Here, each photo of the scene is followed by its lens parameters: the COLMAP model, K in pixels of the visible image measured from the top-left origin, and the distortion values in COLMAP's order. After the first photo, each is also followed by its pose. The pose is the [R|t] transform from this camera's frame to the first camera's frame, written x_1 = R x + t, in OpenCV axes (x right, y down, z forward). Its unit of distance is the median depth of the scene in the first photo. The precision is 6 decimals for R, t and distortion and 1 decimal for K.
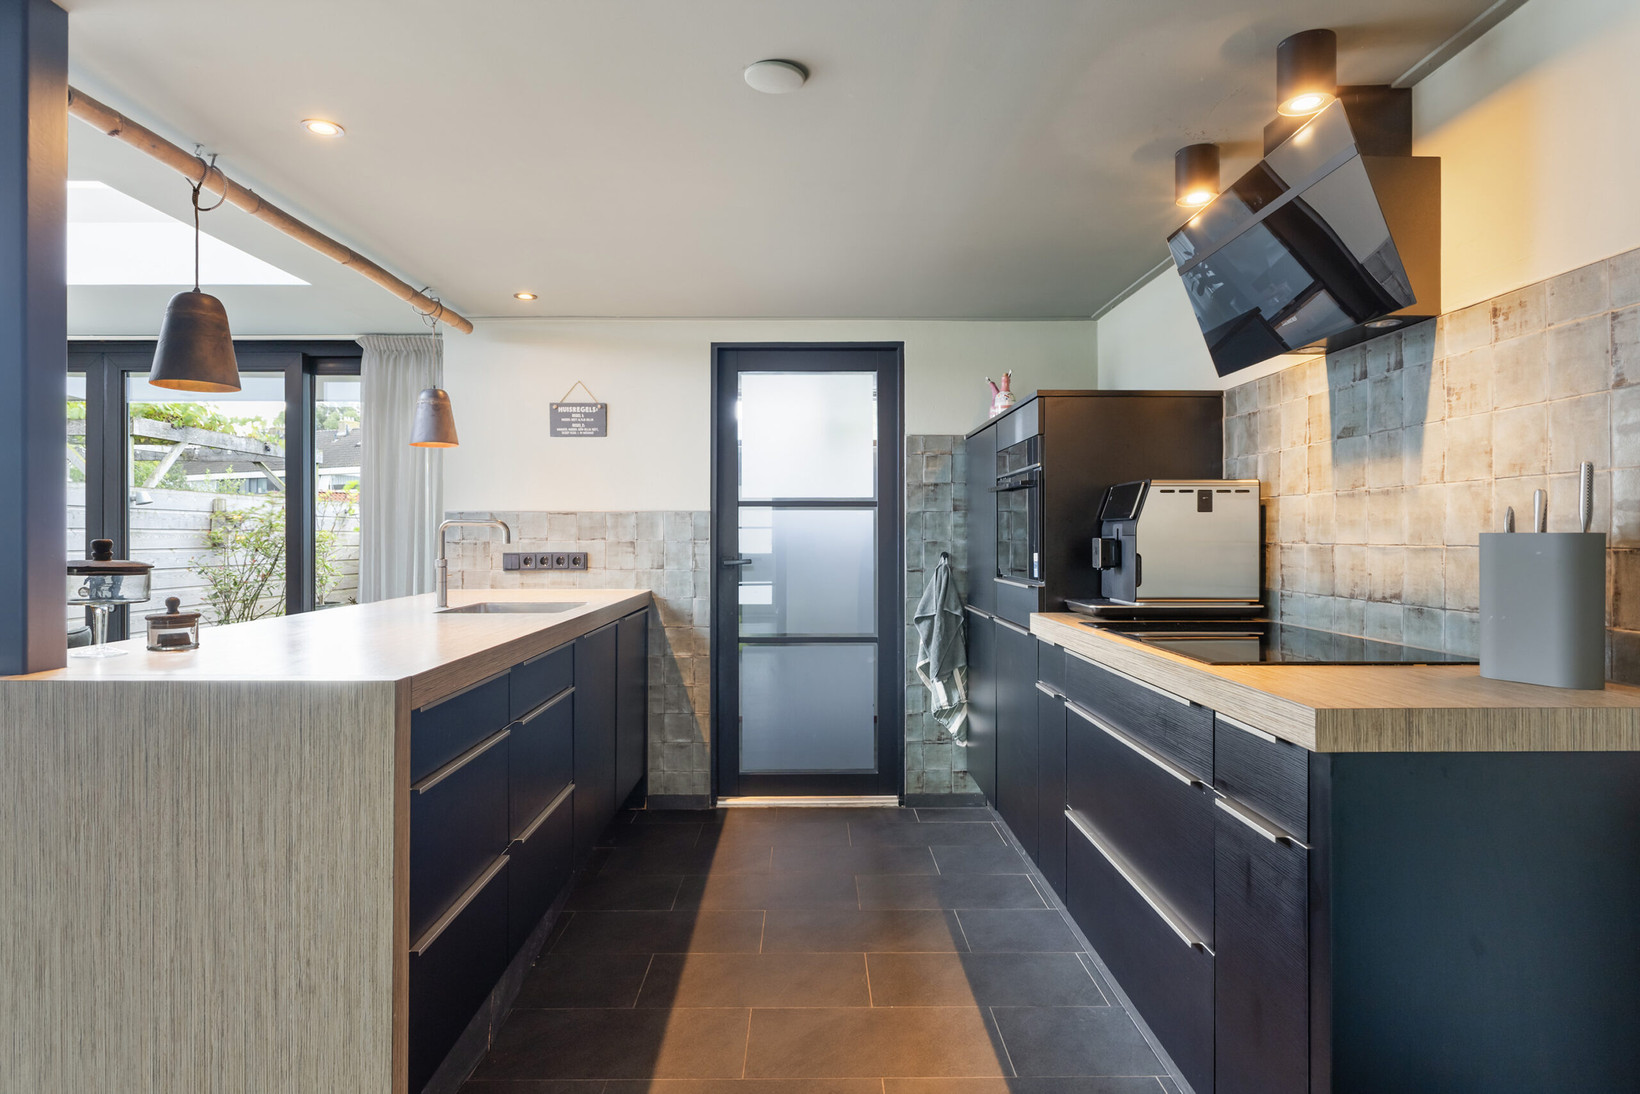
lens RADIAL K [[903.9, 0, 813.1], [0, 903.9, 537.4], [0, 0, 1]] dist [-0.002539, -0.001012]
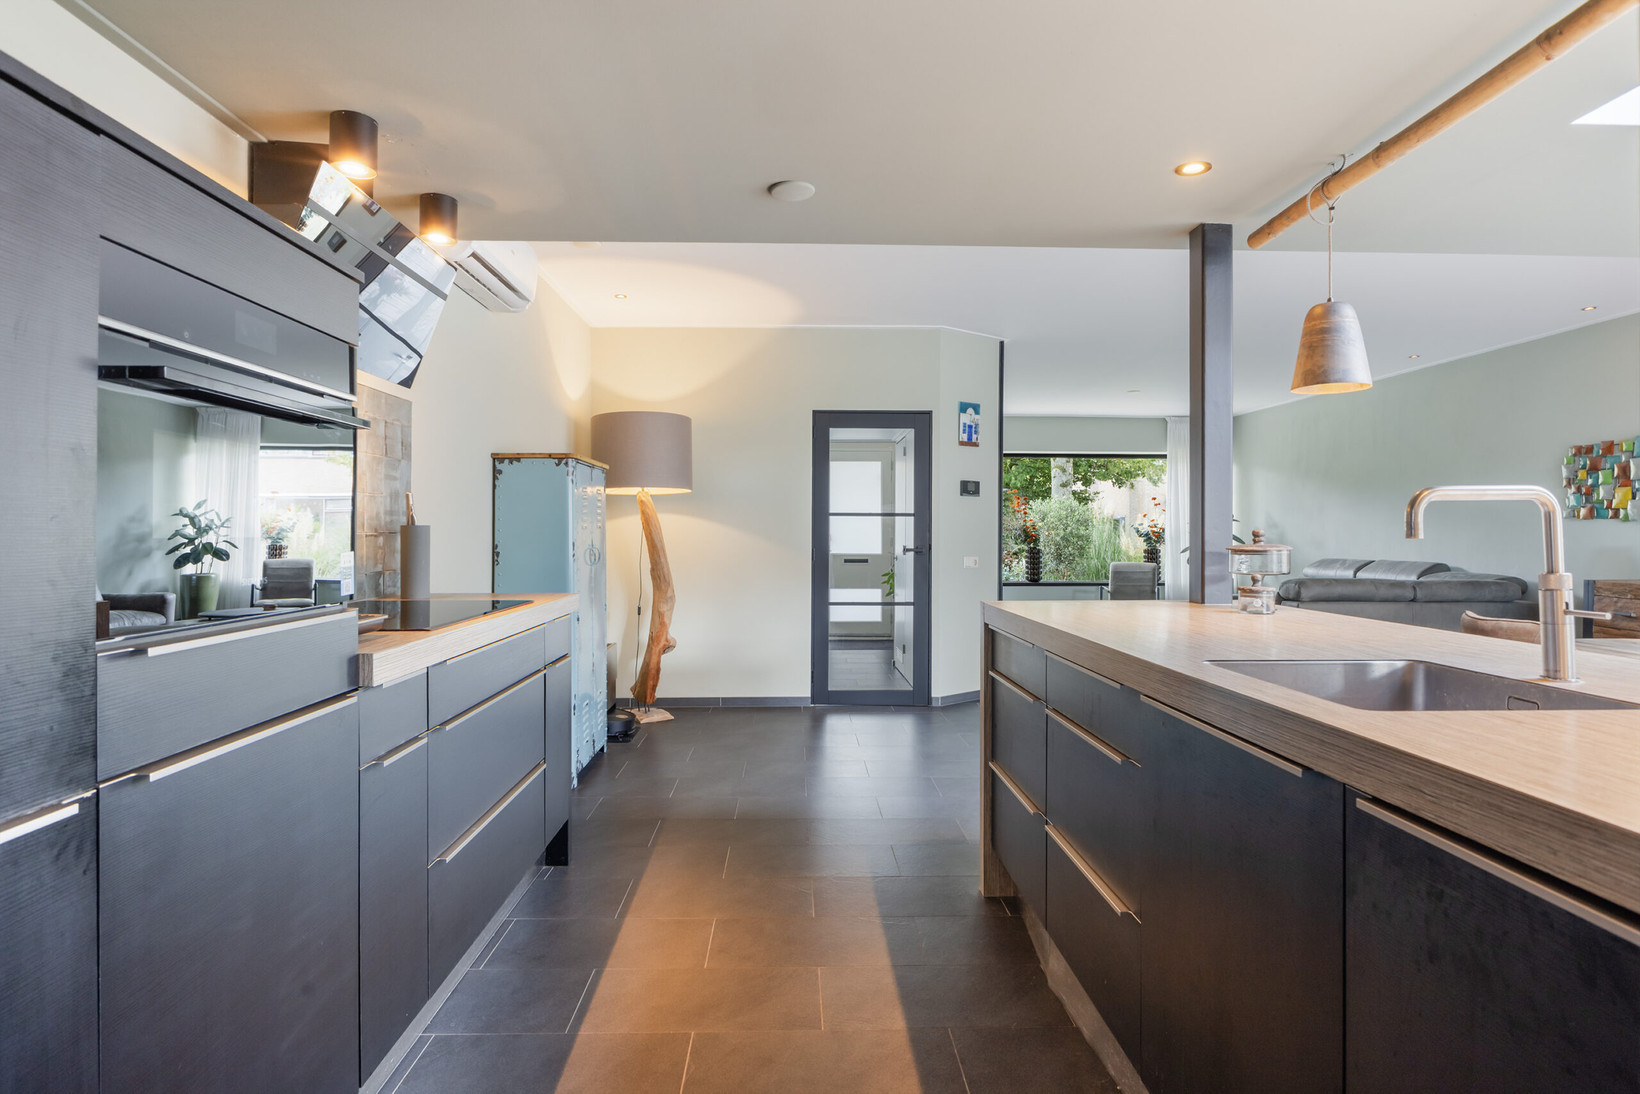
lens RADIAL K [[903.9, 0, 808.6], [0, 903.9, 521.5], [0, 0, 1]] dist [-0.002539, -0.001012]
pose [[-0.999886, -0.001536, -0.015039, -0.029708], [-0.001400, 0.999958, -0.009056, 0.001564], [0.015053, -0.009034, -0.999846, 1.467175]]
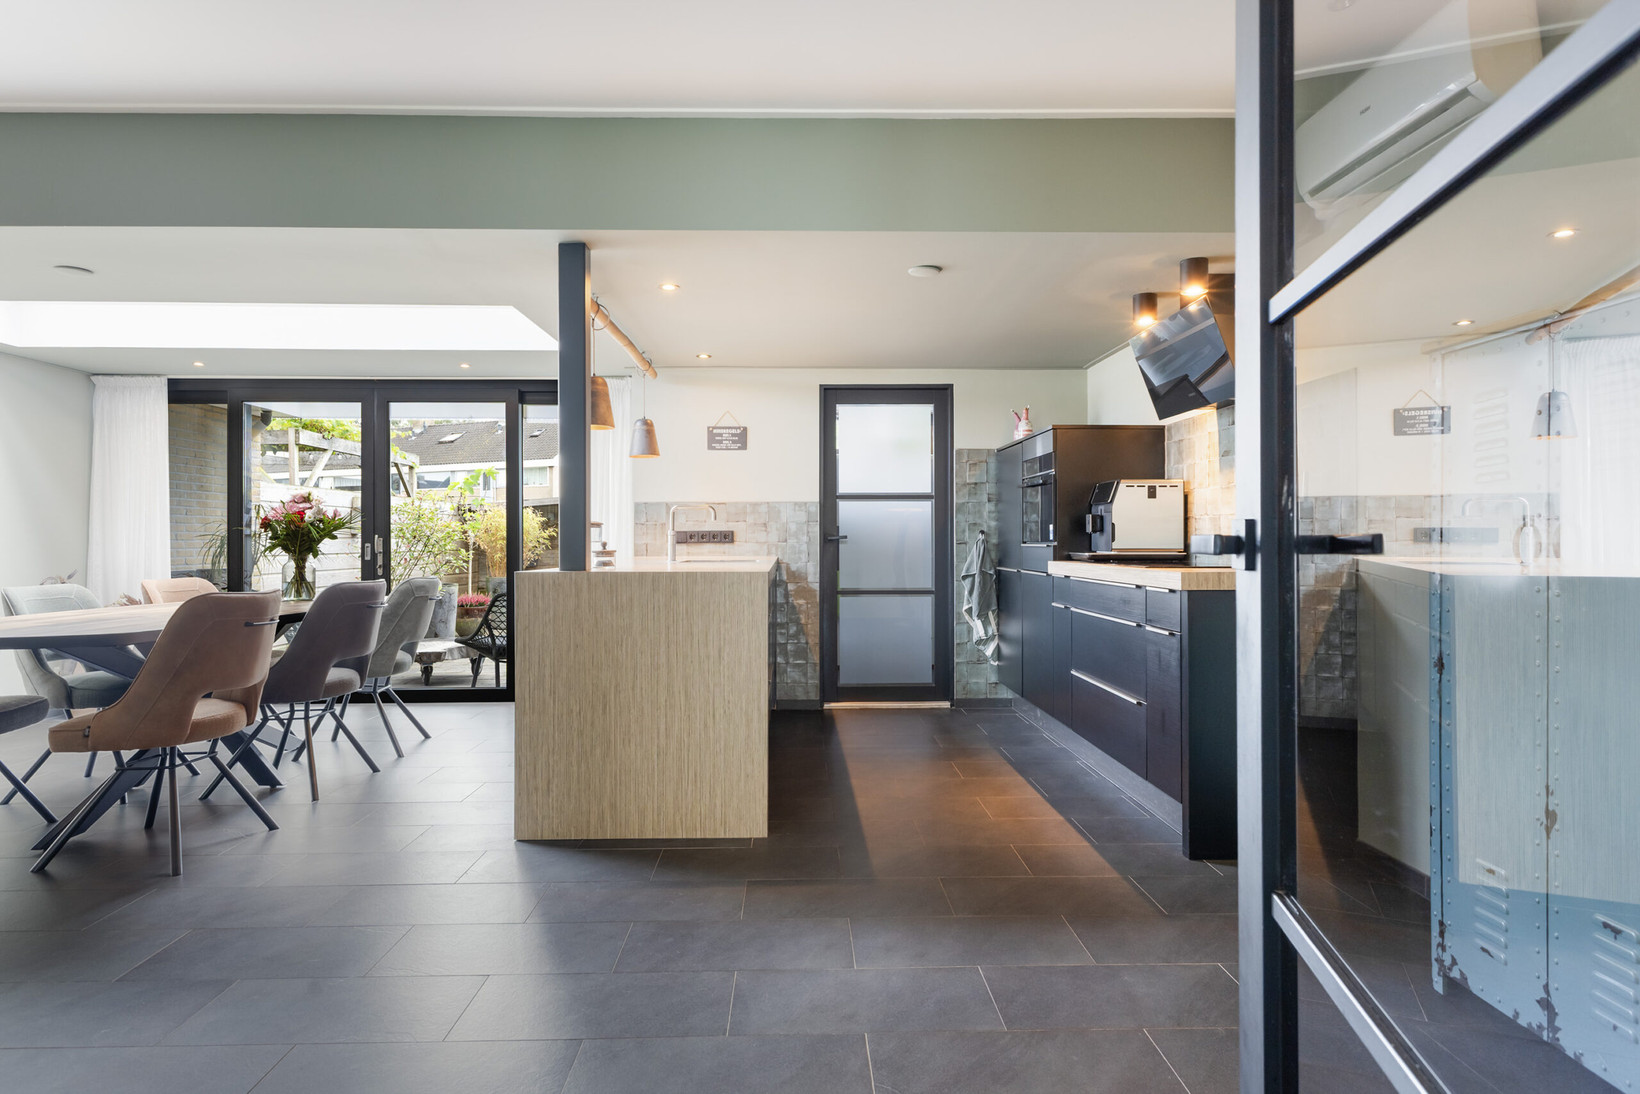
lens RADIAL K [[903.9, 0, 811.8], [0, 903.9, 534.4], [0, 0, 1]] dist [-0.002539, -0.001012]
pose [[0.999916, -0.000689, 0.012954, -0.192363], [0.000757, 0.999986, -0.005257, 0.040062], [-0.012950, 0.005267, 0.999902, -0.581109]]
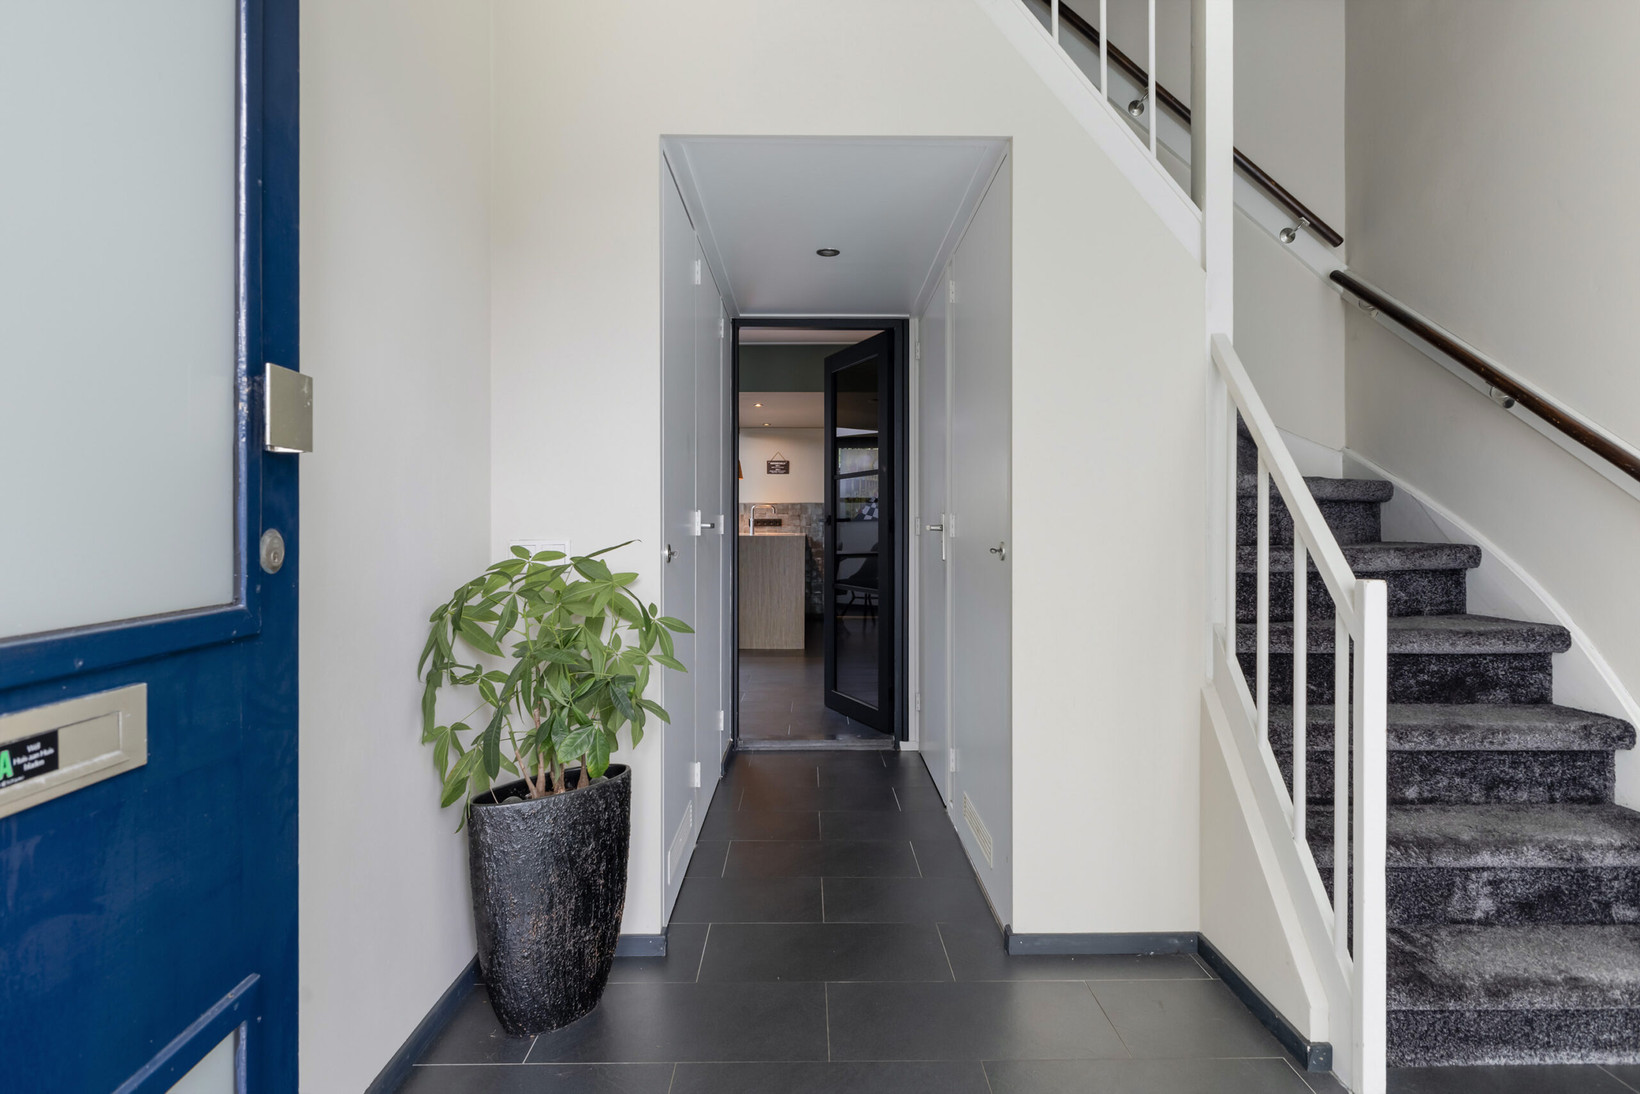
lens RADIAL K [[833.5, 0, 820.1], [0, 833.5, 535.2], [0, 0, 1]] dist [0.000085, 0.000000]
pose [[0.999993, 0.000535, 0.003722, -0.198310], [-0.000561, 0.999975, 0.007056, 0.061184], [-0.003718, -0.007058, 0.999968, -1.827728]]
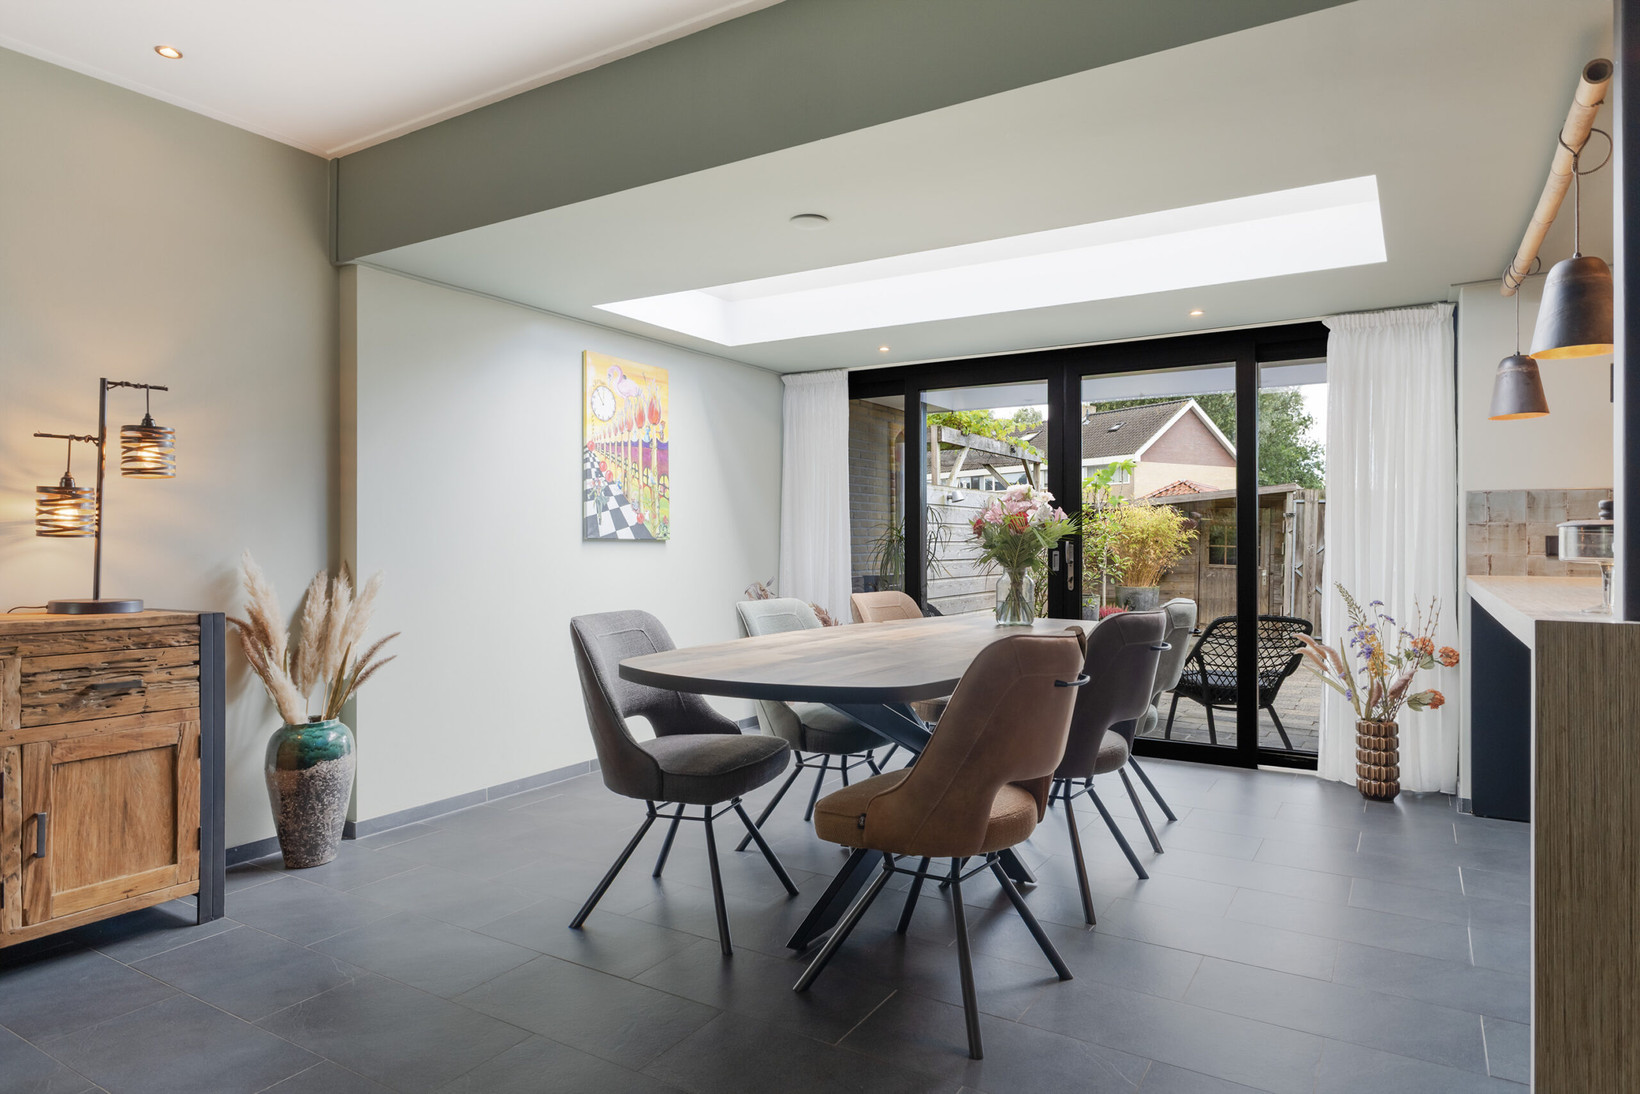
lens RADIAL K [[949.3, 0, 826.6], [0, 949.3, 543.9], [0, 0, 1]] dist [0.008651, -0.000478]
pose [[0.844264, 0.003386, -0.535917, -0.581371], [-0.001528, 0.999991, 0.003912, 0.029993], [0.535926, -0.002484, 0.844261, -0.240685]]
